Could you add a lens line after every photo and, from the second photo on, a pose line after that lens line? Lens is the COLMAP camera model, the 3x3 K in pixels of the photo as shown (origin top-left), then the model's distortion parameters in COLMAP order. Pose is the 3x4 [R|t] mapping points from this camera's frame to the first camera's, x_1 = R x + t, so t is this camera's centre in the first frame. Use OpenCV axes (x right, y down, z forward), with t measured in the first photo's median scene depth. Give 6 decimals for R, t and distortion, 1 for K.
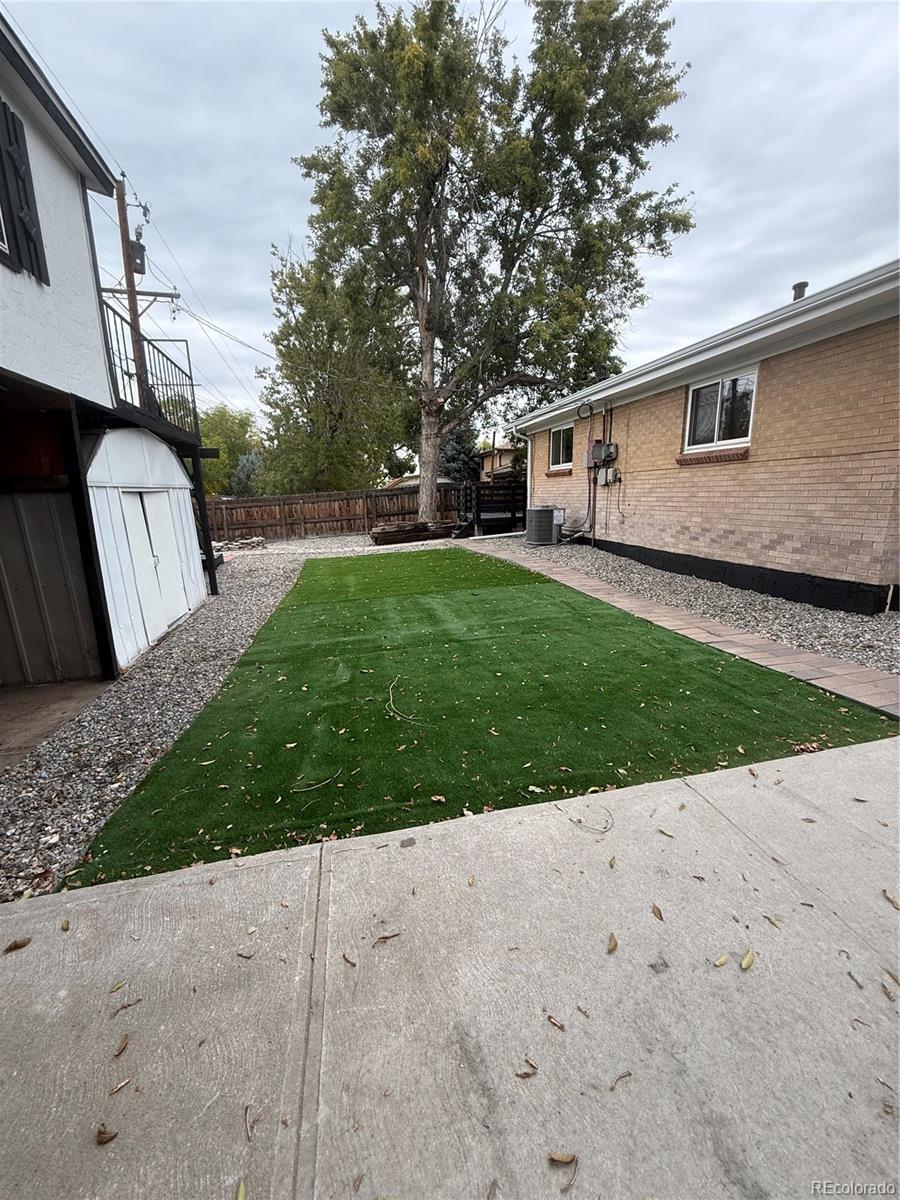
lens RADIAL K [[476.8, 0, 449.1], [0, 476.8, 597.6], [0, 0, 1]] dist [-0.000054, -0.000110]
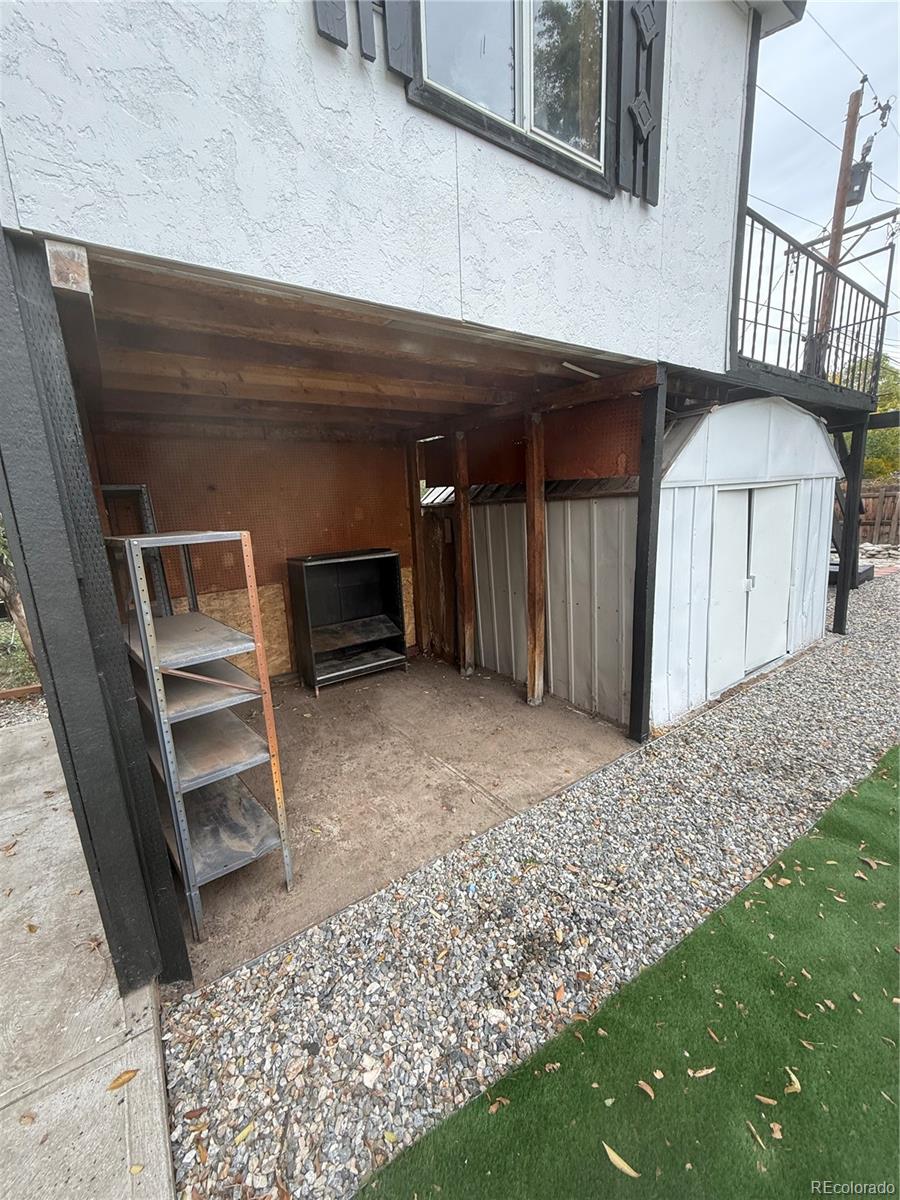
lens RADIAL K [[476.8, 0, 449.1], [0, 476.8, 598.3], [0, 0, 1]] dist [-0.000054, -0.000110]
pose [[0.376185, 0.191087, -0.906626, -0.124499], [-0.157482, 0.977451, 0.140671, -0.083671], [0.913063, 0.089859, 0.397795, 0.292531]]
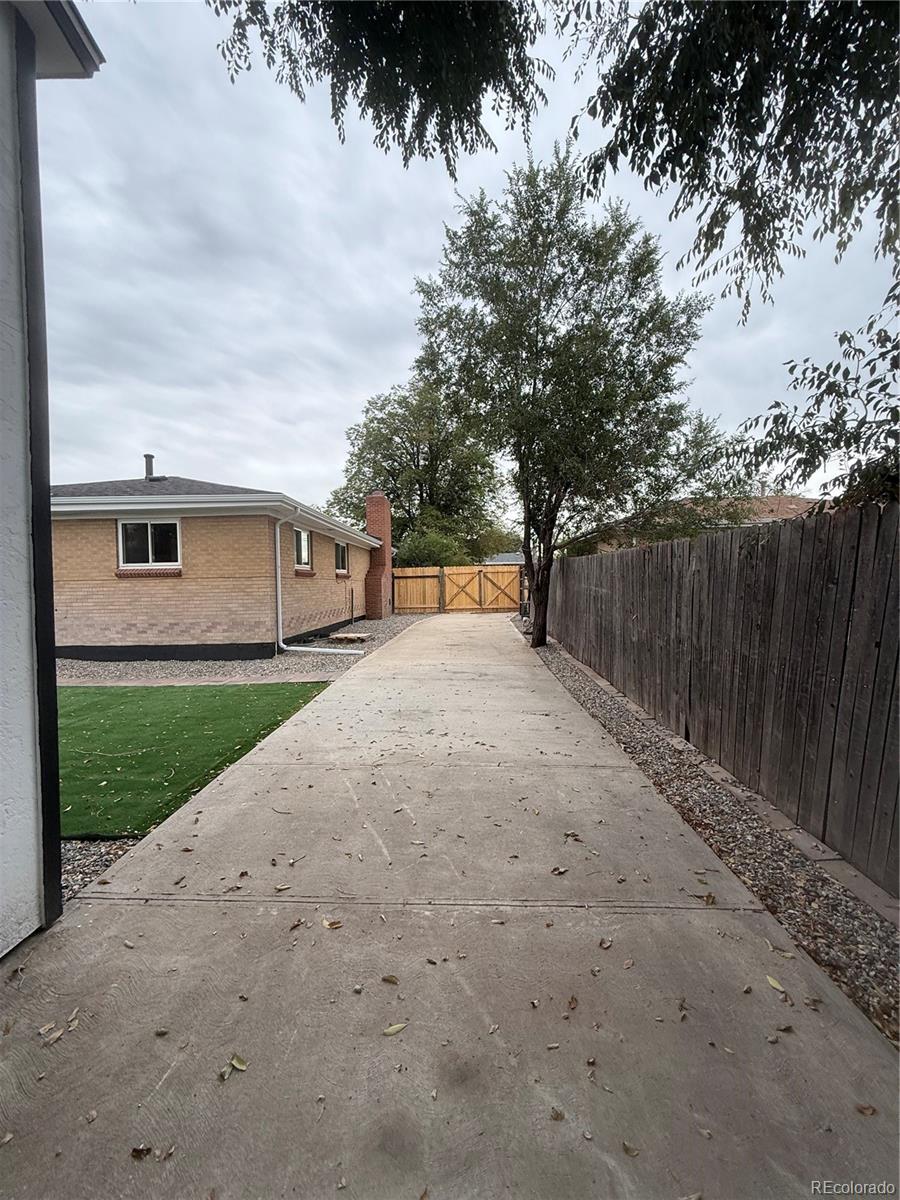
lens RADIAL K [[476.8, 0, 448.9], [0, 476.8, 599.8], [0, 0, 1]] dist [-0.000054, -0.000110]
pose [[0.260648, -0.021440, 0.965196, -0.727349], [0.218531, 0.975115, -0.037353, 0.032416], [-0.940376, 0.220662, 0.258847, -0.217291]]
